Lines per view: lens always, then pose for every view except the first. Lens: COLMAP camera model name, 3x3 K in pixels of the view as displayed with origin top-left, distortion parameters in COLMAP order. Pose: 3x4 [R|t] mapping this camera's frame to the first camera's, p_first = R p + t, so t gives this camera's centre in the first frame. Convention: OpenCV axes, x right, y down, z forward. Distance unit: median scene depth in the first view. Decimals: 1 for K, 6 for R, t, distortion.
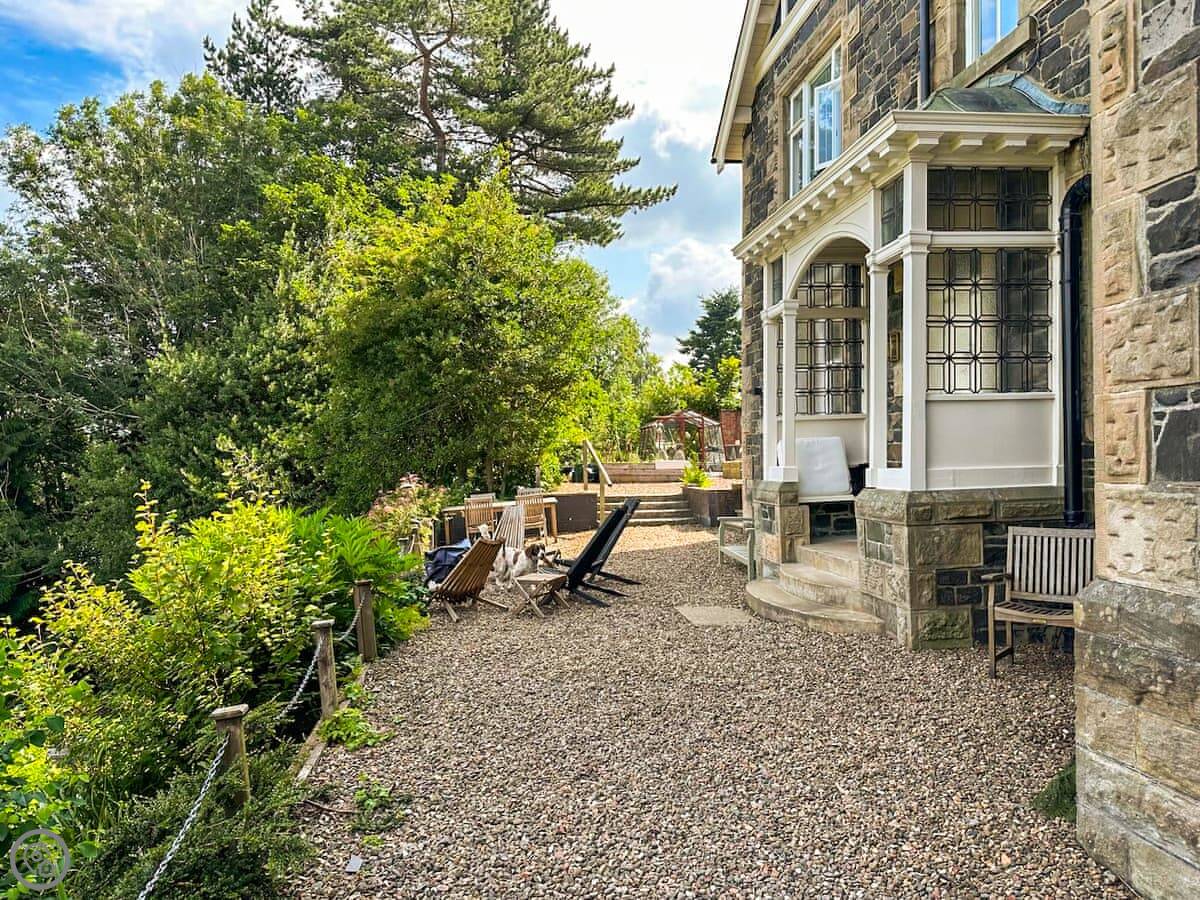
lens RADIAL K [[818.0, 0, 599.0], [0, 818.0, 451.2], [0, 0, 1]] dist [0.006686, -0.006839]
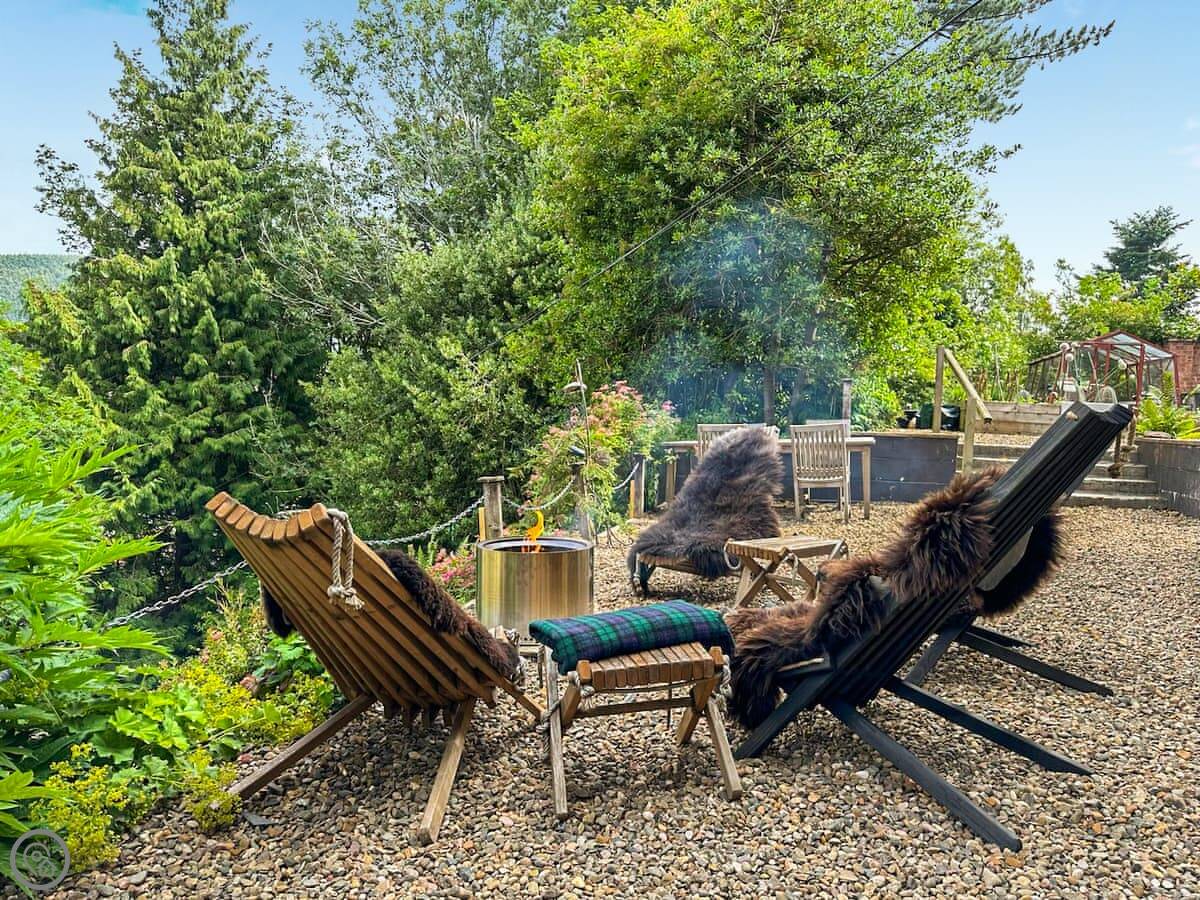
lens RADIAL K [[818.0, 0, 594.3], [0, 818.0, 457.6], [0, 0, 1]] dist [0.006686, -0.006839]
pose [[0.913847, 0.075018, -0.399068, -0.003872], [-0.050851, 0.996192, 0.070823, 0.028959], [0.402862, -0.044428, 0.914182, 0.295192]]
